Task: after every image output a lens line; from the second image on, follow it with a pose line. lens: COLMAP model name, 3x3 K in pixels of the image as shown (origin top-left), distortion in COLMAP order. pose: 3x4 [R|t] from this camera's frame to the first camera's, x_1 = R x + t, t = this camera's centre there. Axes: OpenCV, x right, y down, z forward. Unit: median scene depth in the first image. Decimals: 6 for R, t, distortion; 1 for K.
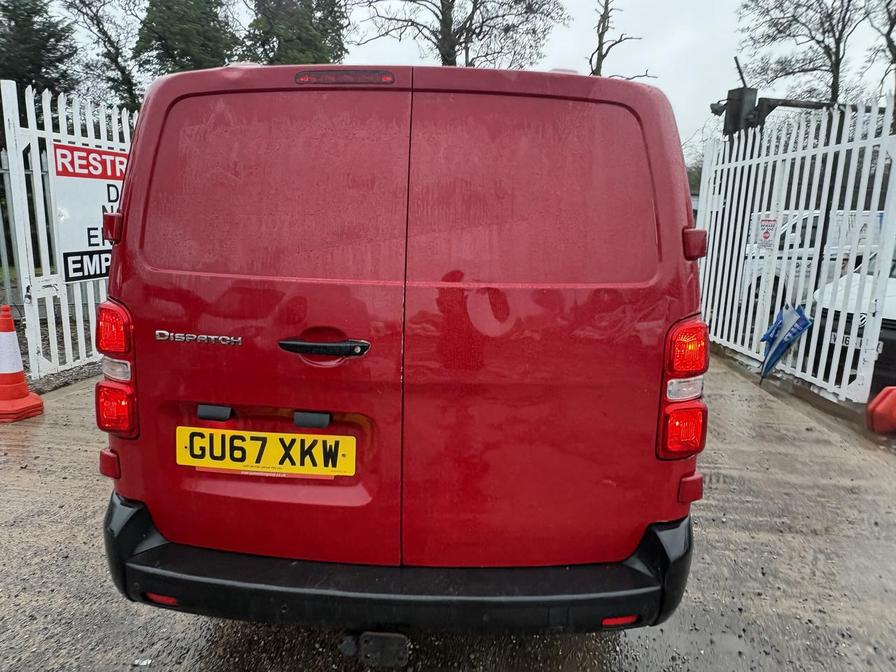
lens RADIAL K [[578.3, 0, 444.2], [0, 578.3, 337.0], [0, 0, 1]] dist [0.007728, -0.000711]
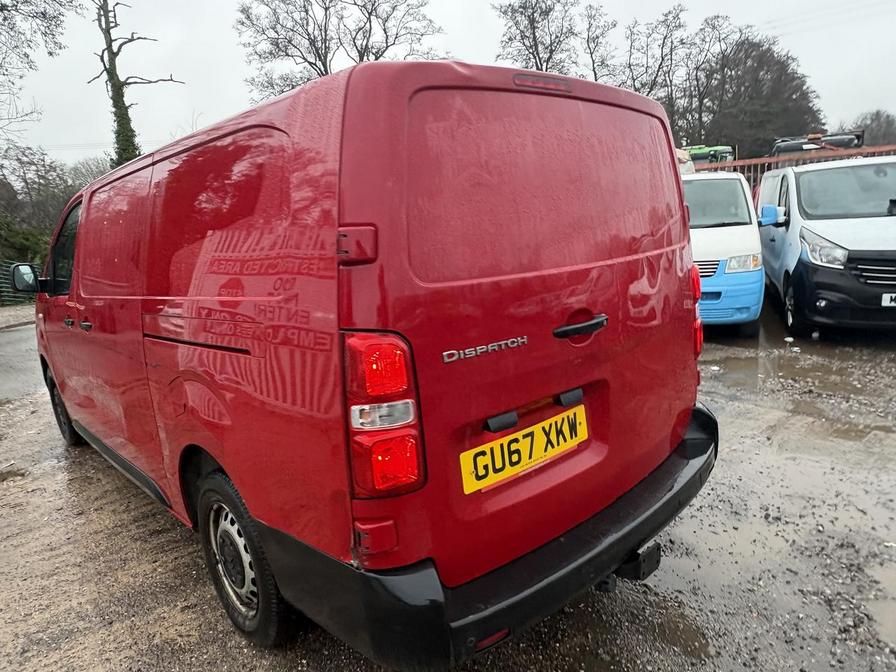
lens RADIAL K [[578.3, 0, 447.4], [0, 578.3, 341.2], [0, 0, 1]] dist [0.007728, -0.000711]
pose [[0.705206, -0.220384, 0.673881, -1.063247], [0.224121, 0.971019, 0.083020, -0.098008], [-0.672647, 0.092485, 0.734161, 0.339002]]
